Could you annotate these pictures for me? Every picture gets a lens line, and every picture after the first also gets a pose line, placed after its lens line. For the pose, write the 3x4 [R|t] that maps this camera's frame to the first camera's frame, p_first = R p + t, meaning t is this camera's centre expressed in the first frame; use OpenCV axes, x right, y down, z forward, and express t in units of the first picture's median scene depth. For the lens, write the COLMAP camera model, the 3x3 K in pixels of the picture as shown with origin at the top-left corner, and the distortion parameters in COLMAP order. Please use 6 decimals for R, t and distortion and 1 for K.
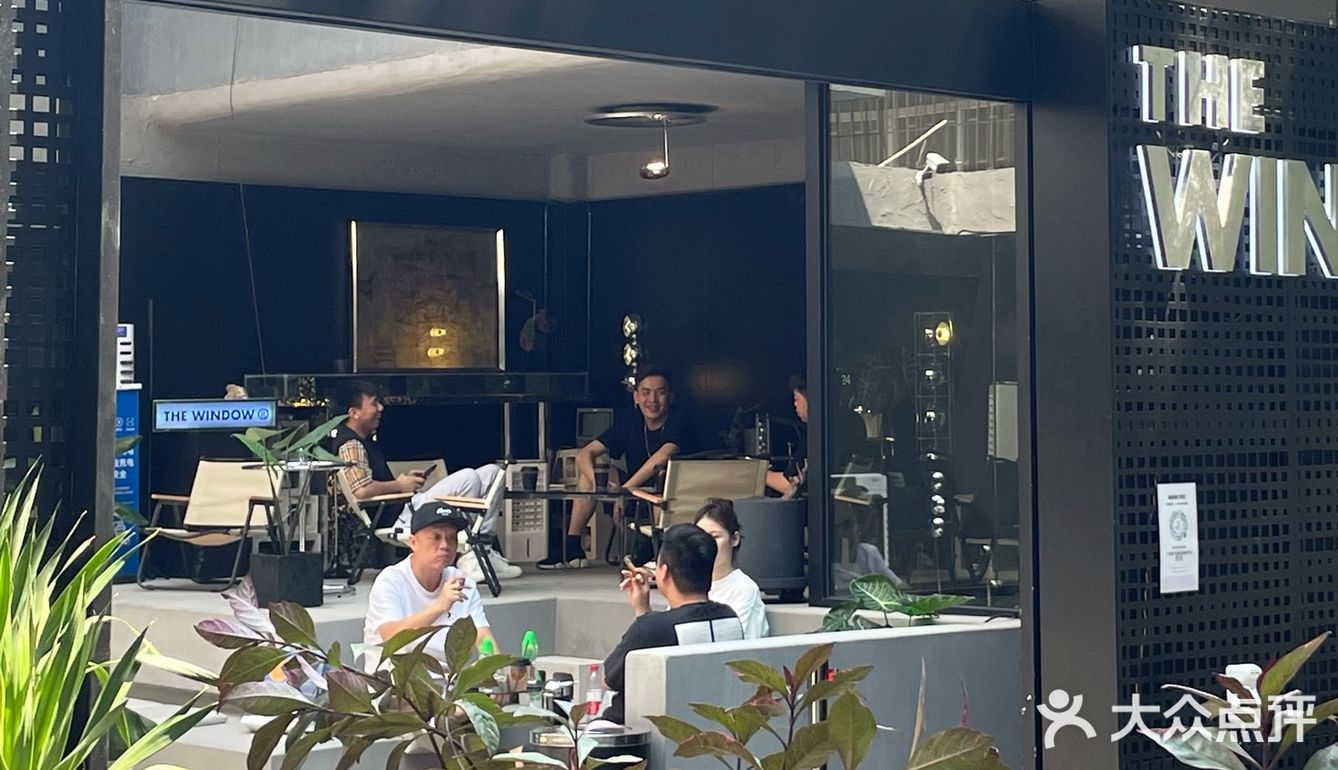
lens RADIAL K [[2621.1, 0, 740.6], [0, 2621.1, 292.1], [0, 0, 1]] dist [0.143521, 0.000000]
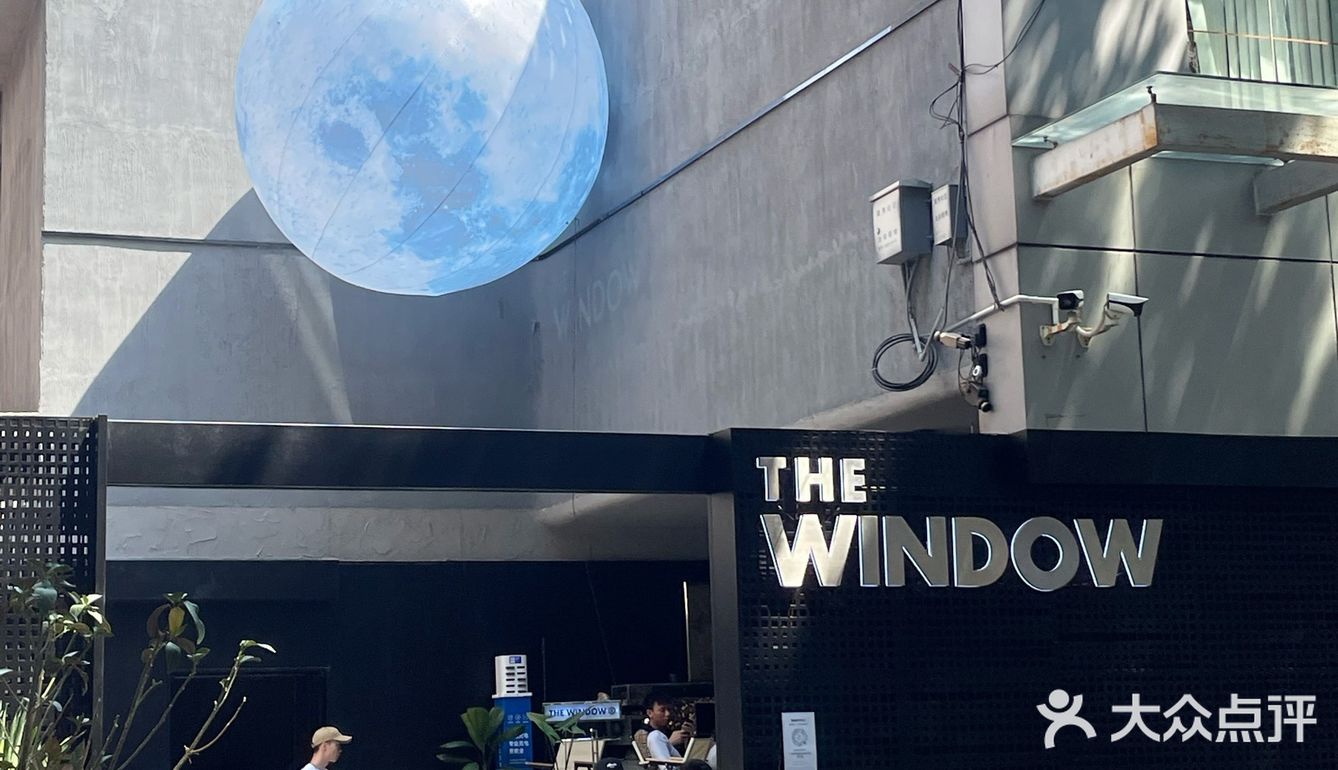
lens RADIAL K [[2131.9, 0, 686.1], [0, 2131.9, 341.8], [0, 0, 1]] dist [0.033536, 0.000000]
pose [[0.935619, -0.088918, -0.341630, 0.585101], [0.040025, 0.988237, -0.147598, 0.036573], [0.350735, 0.124422, 0.928172, -0.329716]]
